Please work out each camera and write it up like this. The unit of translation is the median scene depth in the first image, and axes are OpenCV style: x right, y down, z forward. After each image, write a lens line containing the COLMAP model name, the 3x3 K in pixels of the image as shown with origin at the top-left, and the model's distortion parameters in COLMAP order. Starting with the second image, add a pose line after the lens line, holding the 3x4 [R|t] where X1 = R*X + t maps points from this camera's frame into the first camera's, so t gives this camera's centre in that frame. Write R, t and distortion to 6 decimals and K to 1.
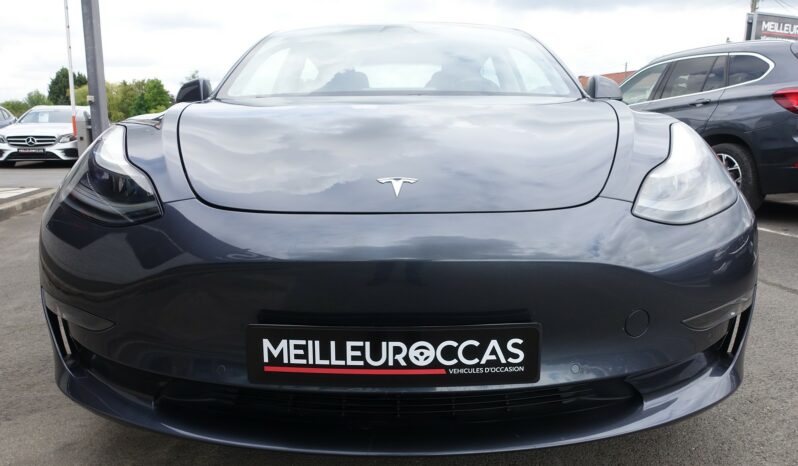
lens RADIAL K [[541.4, 0, 399.0], [0, 541.4, 233.0], [0, 0, 1]] dist [-0.009488, 0.005048]
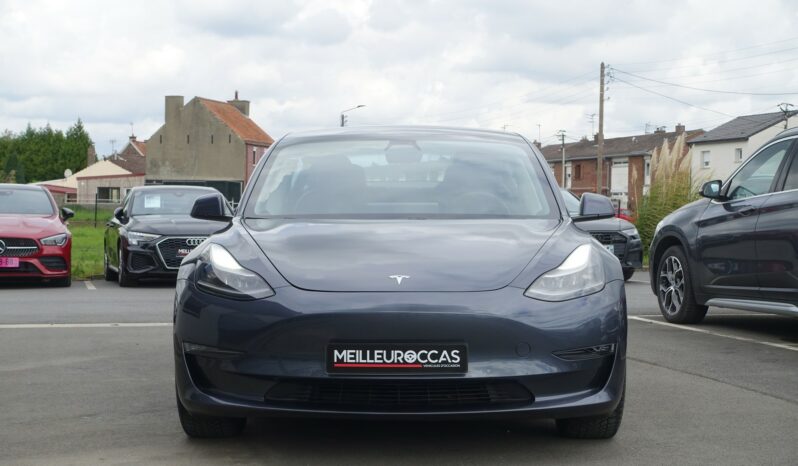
lens RADIAL K [[1355.9, 0, 399.9], [0, 1355.9, 233.4], [0, 0, 1]] dist [-0.052227, -0.069967]
pose [[0.999967, 0.005216, -0.006306, 0.031561], [-0.006232, 0.984792, -0.173625, 0.660810], [0.005305, 0.173659, 0.984792, -4.239368]]
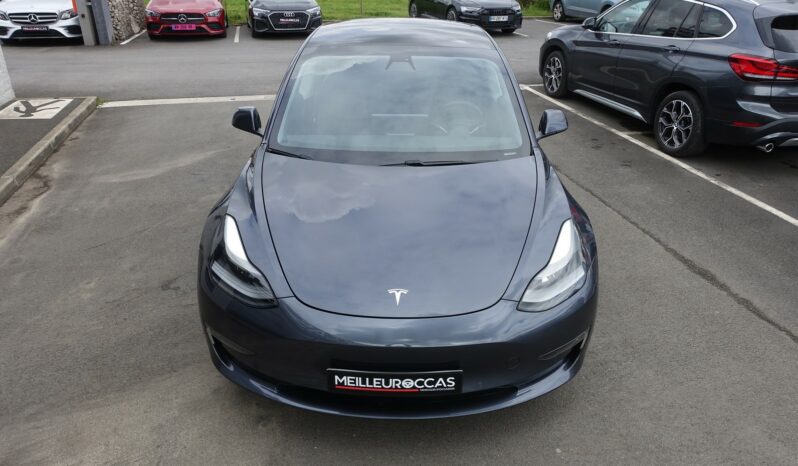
lens RADIAL K [[541.4, 0, 399.0], [0, 541.4, 233.0], [0, 0, 1]] dist [-0.009488, 0.005048]
pose [[0.999879, 0.014859, 0.004631, -0.013015], [-0.015560, 0.960525, 0.277757, -0.966513], [-0.000321, -0.277795, 0.960640, -0.934336]]
